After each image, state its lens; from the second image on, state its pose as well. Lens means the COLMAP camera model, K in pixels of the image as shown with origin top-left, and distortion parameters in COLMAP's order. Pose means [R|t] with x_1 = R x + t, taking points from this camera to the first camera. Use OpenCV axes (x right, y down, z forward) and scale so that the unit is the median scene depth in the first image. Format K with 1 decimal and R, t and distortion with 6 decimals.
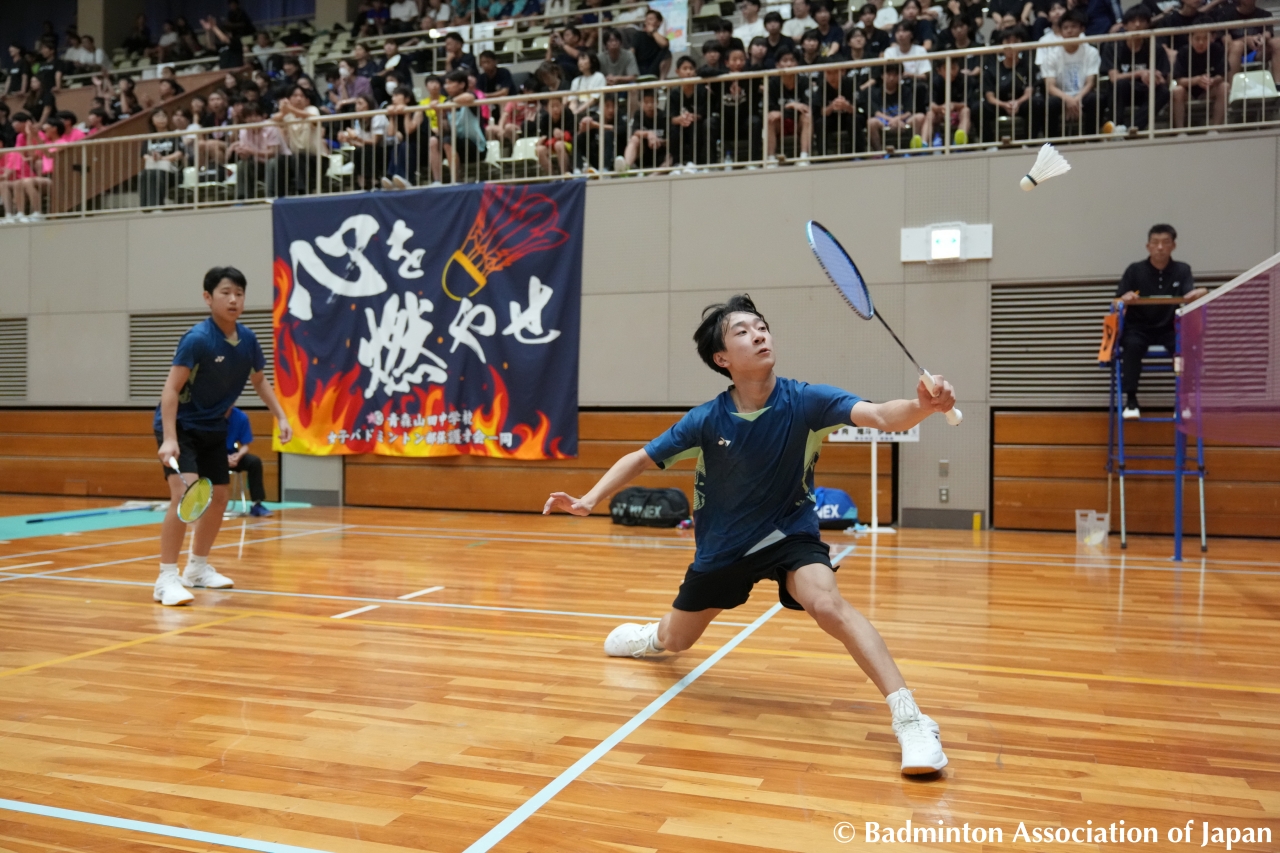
lens RADIAL K [[1095.8, 0, 631.5], [0, 1095.8, 413.4], [0, 0, 1]] dist [0.010497, 0.014901]
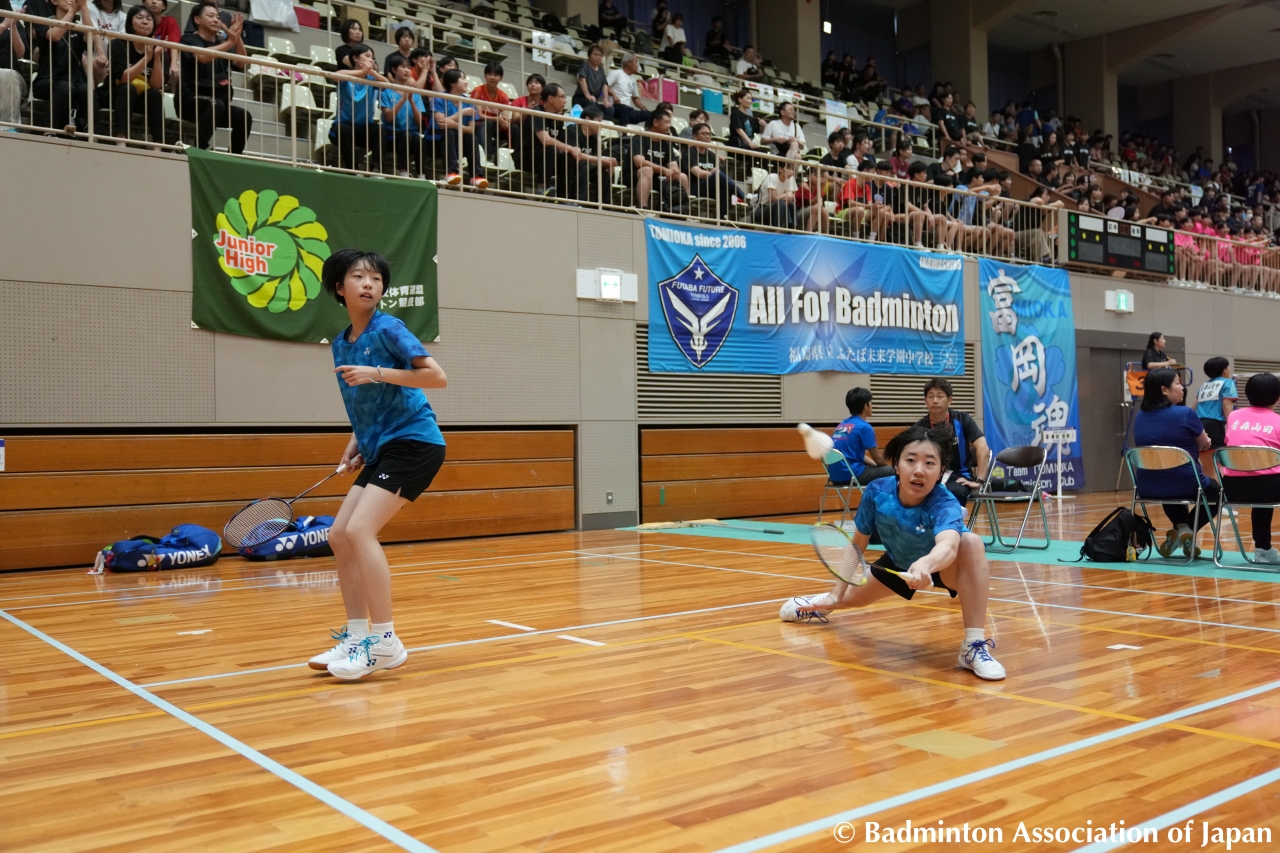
lens RADIAL K [[1203.6, 0, 639.5], [0, 1203.6, 402.5], [0, 0, 1]] dist [0.017805, 0.000000]
pose [[0.534155, 0.012434, 0.845295, -0.795482], [0.009770, 0.999734, -0.020880, -0.002407], [-0.845330, 0.019412, 0.533891, 0.285980]]
